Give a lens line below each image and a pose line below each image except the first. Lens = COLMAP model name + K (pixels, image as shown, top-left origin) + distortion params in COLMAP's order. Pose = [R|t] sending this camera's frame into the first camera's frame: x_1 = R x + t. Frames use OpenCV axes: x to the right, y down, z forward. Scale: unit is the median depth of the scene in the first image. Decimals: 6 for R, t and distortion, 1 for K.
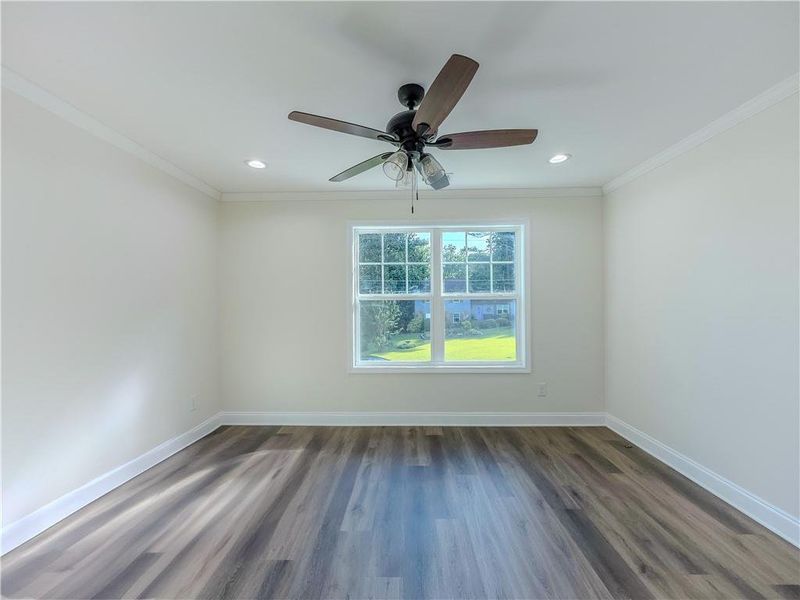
lens RADIAL K [[326.3, 0, 401.4], [0, 326.3, 293.9], [0, 0, 1]] dist [-0.004913, 0.000497]
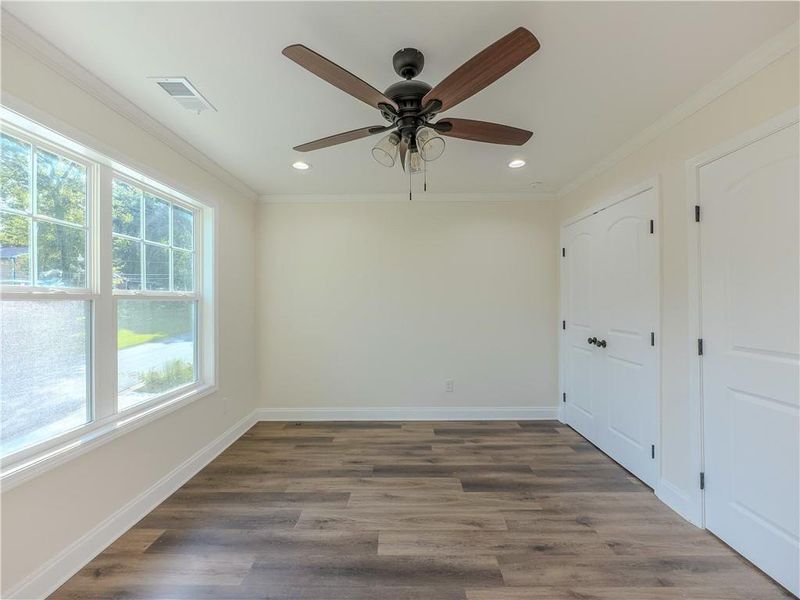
lens RADIAL K [[326.3, 0, 400.0], [0, 326.3, 304.1], [0, 0, 1]] dist [-0.004913, 0.000497]
pose [[-0.018161, -0.005477, 0.999820, -0.581457], [-0.023889, 0.999702, 0.005042, 0.012171], [-0.999550, -0.023793, -0.018286, 0.741212]]
